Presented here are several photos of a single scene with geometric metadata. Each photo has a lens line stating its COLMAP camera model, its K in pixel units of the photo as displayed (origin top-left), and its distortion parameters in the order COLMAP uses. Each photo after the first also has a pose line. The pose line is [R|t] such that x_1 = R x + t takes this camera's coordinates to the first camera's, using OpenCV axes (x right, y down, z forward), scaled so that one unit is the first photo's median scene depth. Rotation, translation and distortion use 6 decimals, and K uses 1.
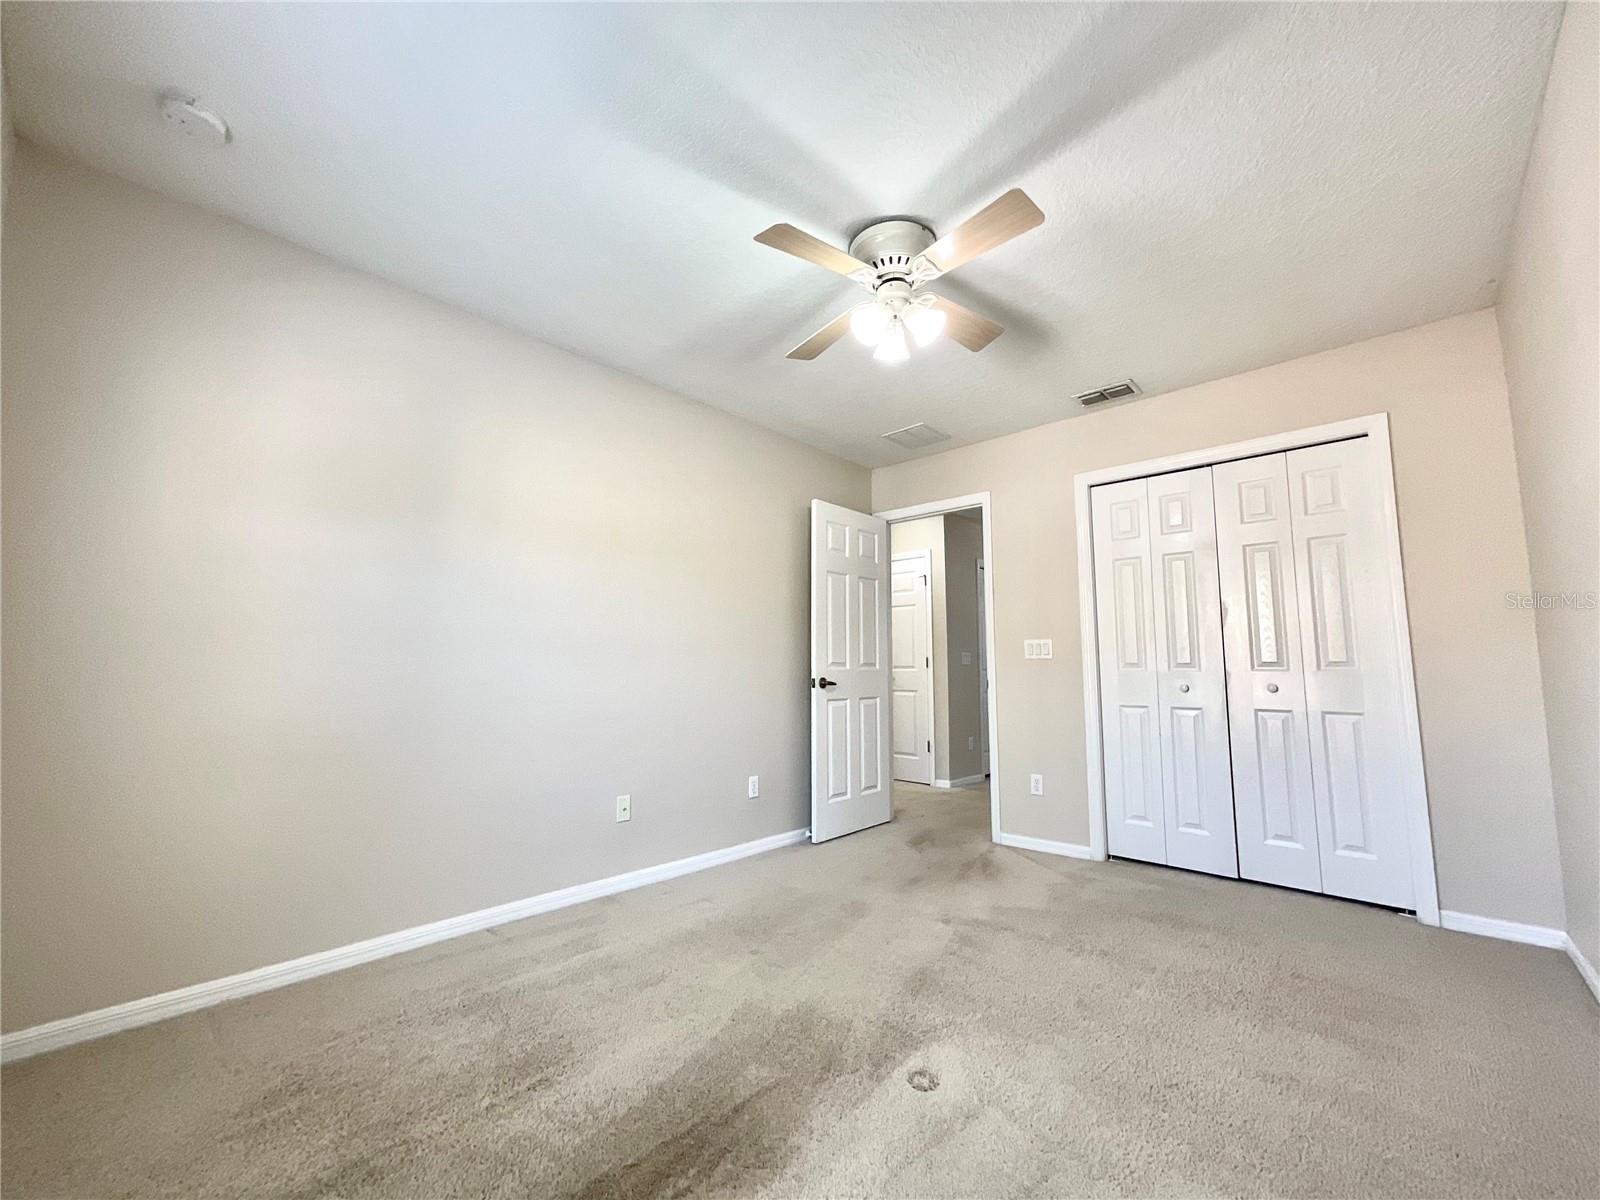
lens RADIAL K [[644.2, 0, 800.0], [0, 644.2, 600.0], [0, 0, 1]] dist [0.000012, 0.000041]
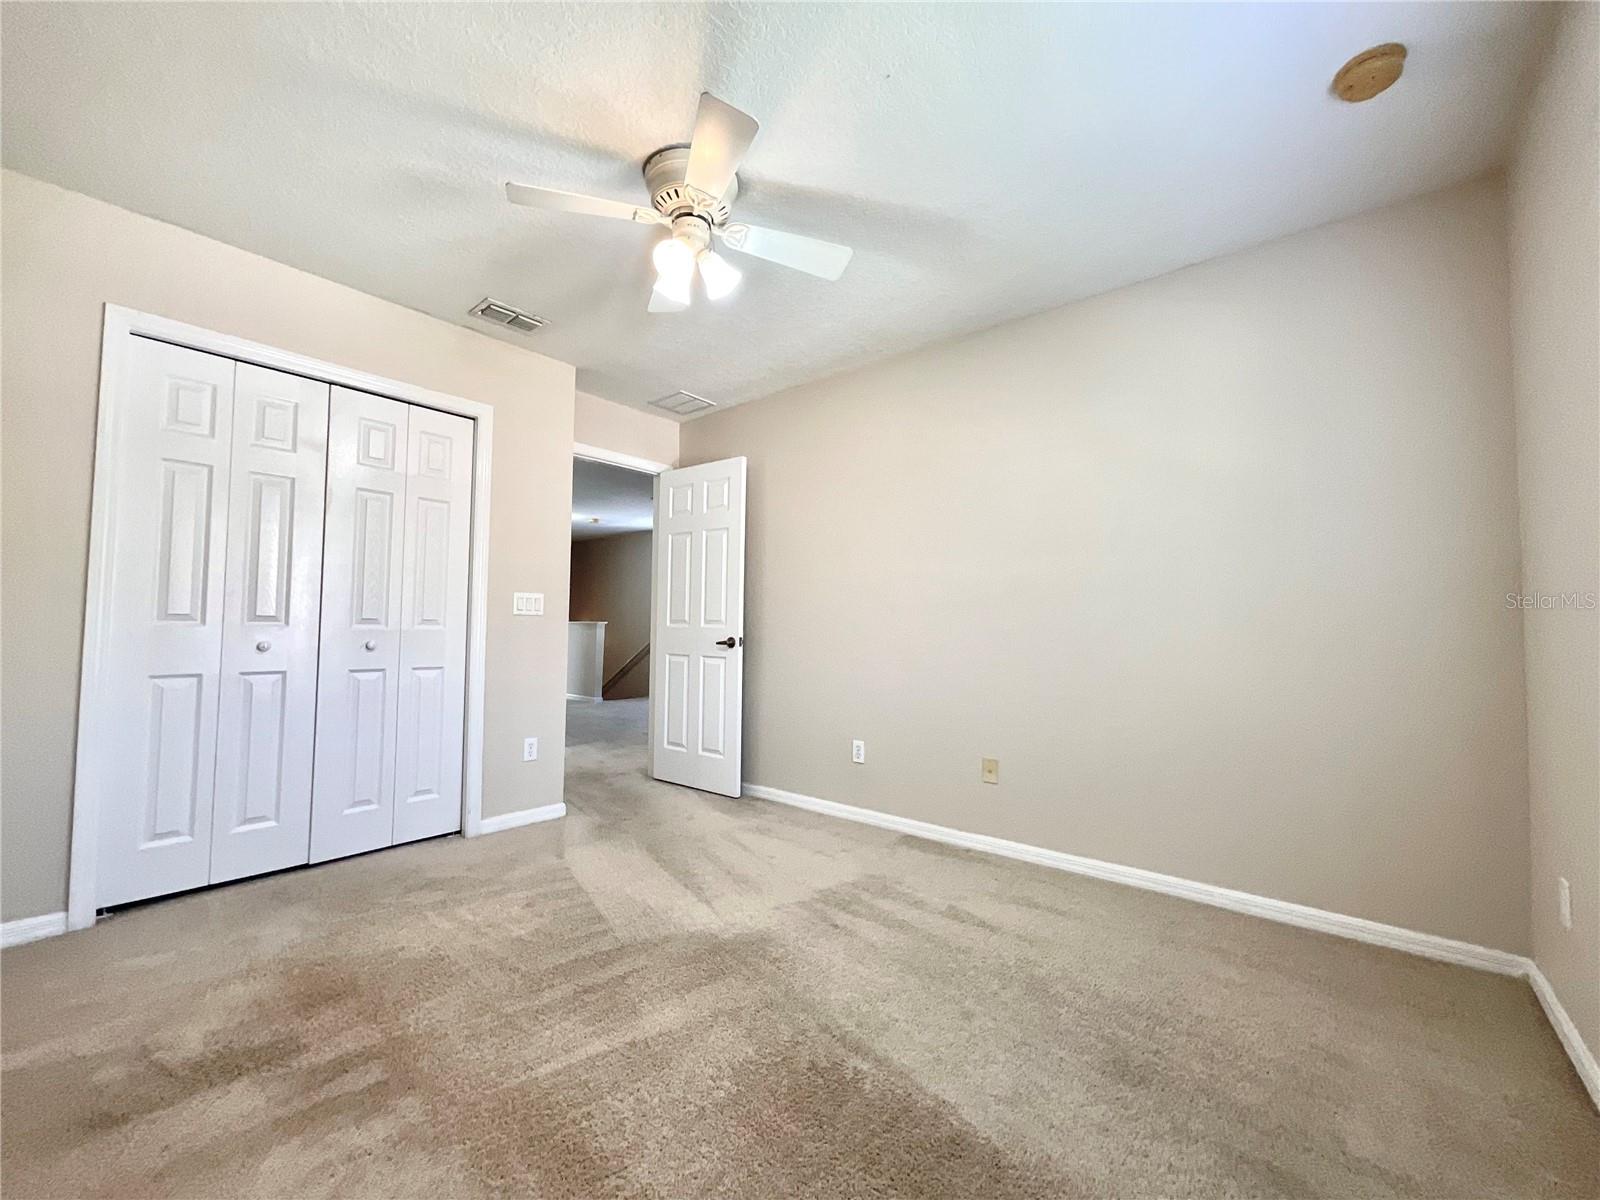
lens RADIAL K [[644.2, 0, 800.0], [0, 644.2, 600.0], [0, 0, 1]] dist [0.000012, 0.000041]
pose [[-0.090931, 0.040967, 0.995014, -0.267362], [-0.118079, 0.991662, -0.051619, 0.046013], [-0.988832, -0.122185, -0.085335, 0.474303]]
